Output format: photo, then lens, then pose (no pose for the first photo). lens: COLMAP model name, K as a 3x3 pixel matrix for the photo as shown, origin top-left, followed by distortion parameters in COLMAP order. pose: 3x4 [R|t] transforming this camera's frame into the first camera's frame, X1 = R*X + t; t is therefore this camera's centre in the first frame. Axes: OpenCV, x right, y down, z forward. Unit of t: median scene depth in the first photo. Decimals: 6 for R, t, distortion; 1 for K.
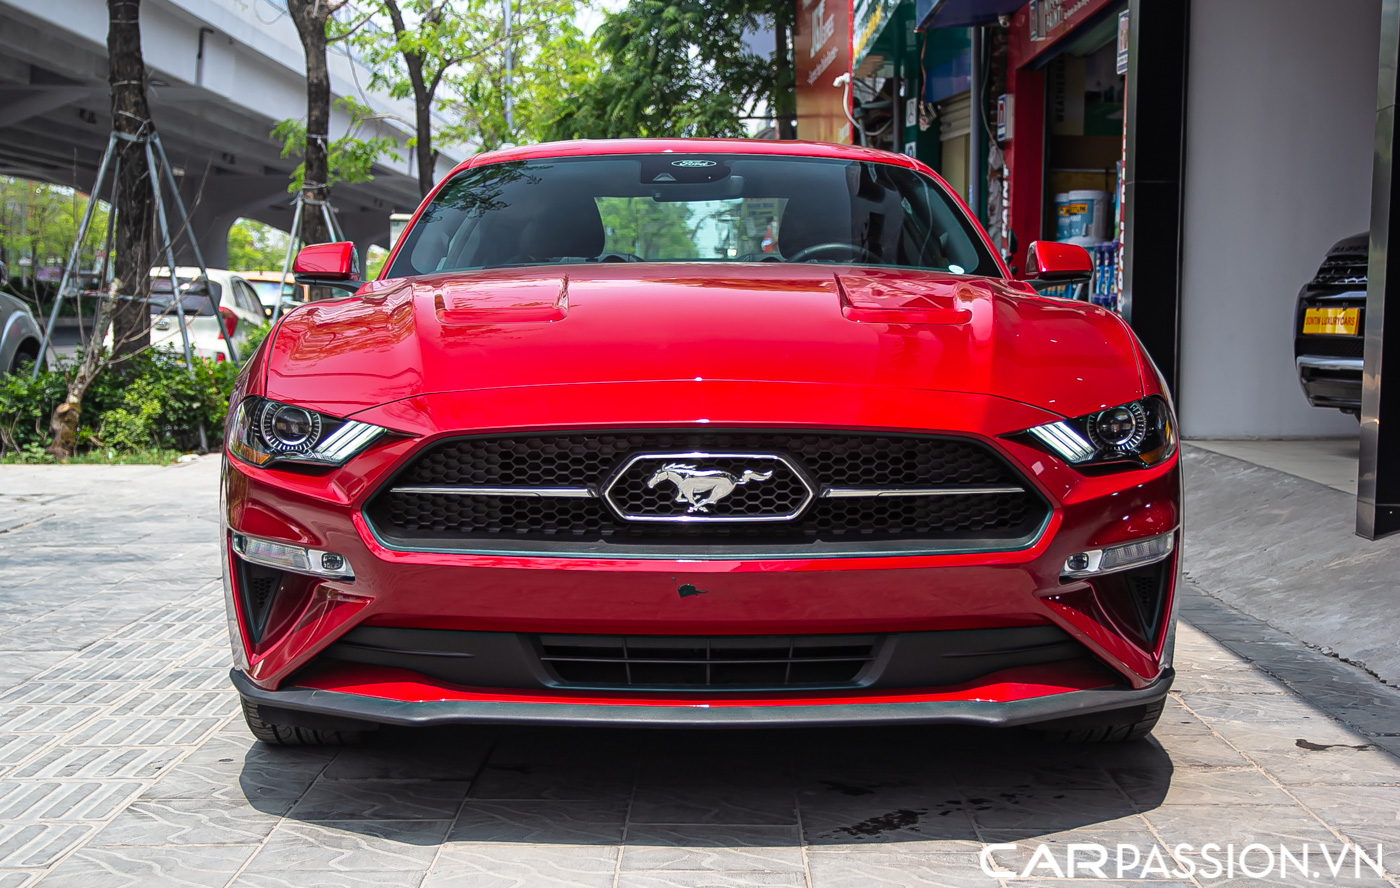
lens RADIAL K [[2044.3, 0, 694.7], [0, 2044.3, 447.8], [0, 0, 1]] dist [0.066257, 0.000000]
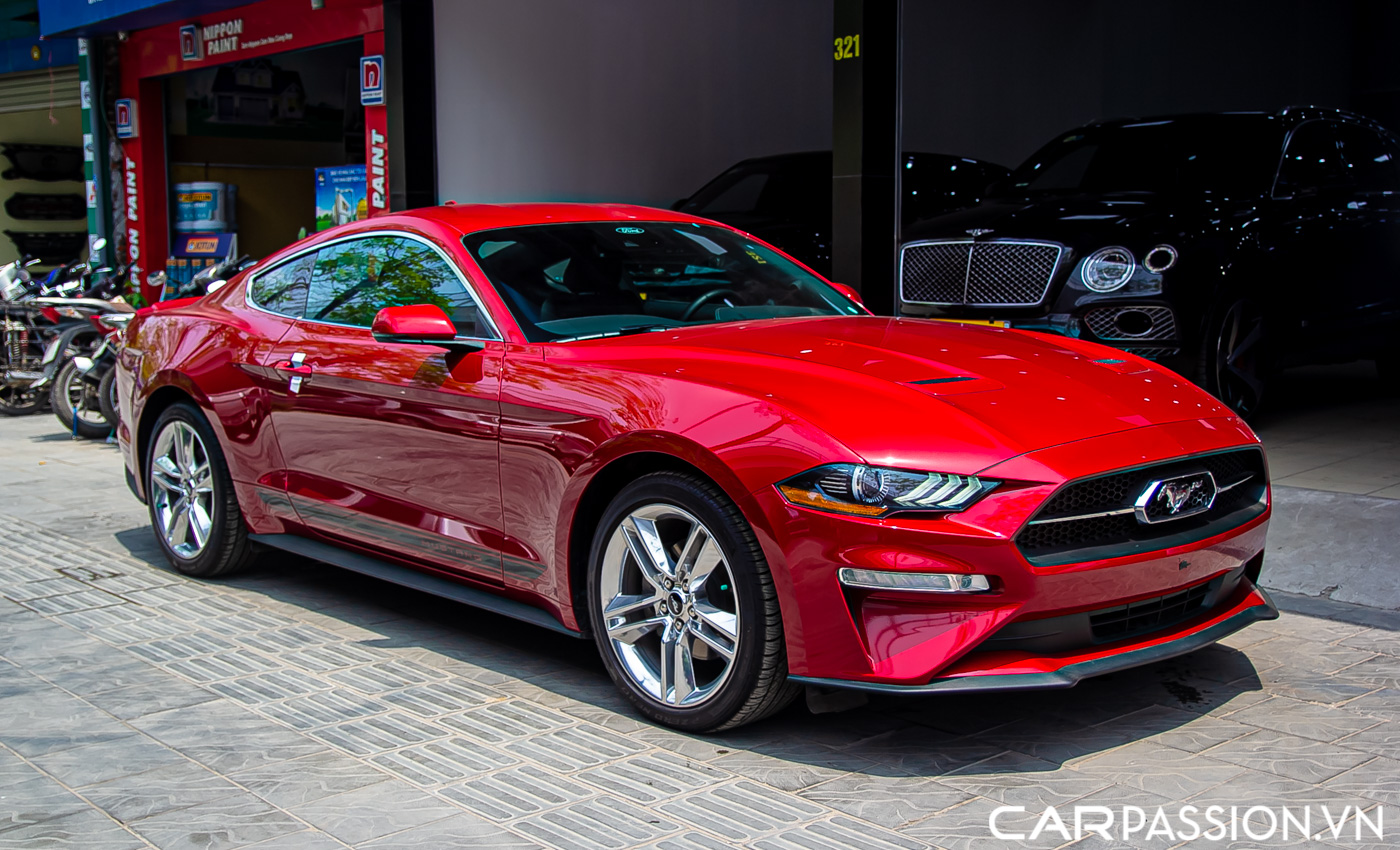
lens RADIAL K [[1636.3, 0, 693.5], [0, 1636.3, 427.8], [0, 0, 1]] dist [-0.003173, 0.000000]
pose [[0.745401, -0.090324, 0.660469, -0.276300], [0.057371, 0.995794, 0.071433, -0.036244], [-0.664143, -0.015354, 0.747448, 0.085856]]
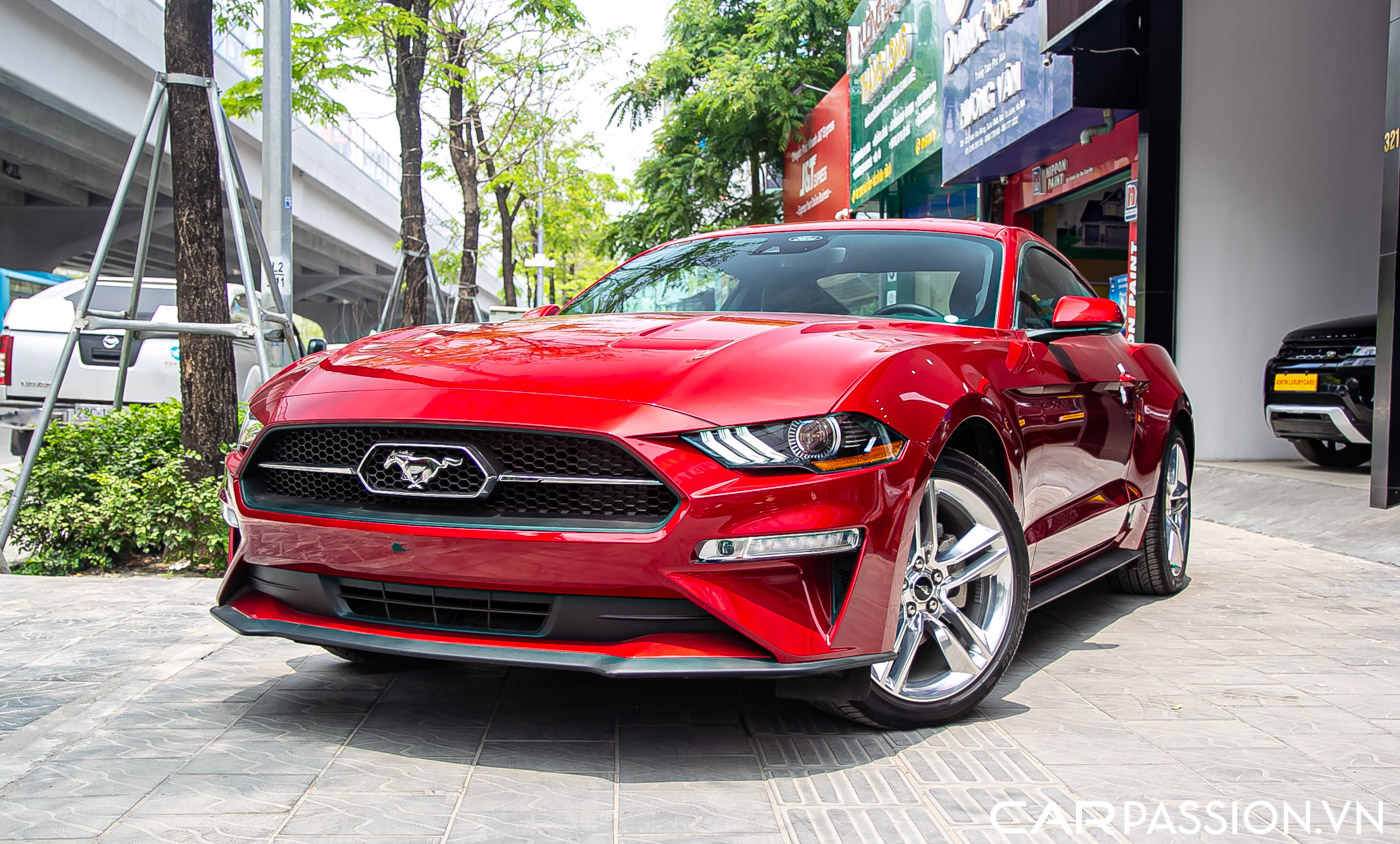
lens RADIAL K [[1613.7, 0, 678.3], [0, 1613.7, 416.5], [0, 0, 1]] dist [-0.003258, 0.000000]
pose [[0.998702, 0.005378, 0.050648, -0.154995], [-0.003035, 0.998926, -0.046229, 0.015839], [-0.050842, 0.046015, 0.997646, -0.141917]]
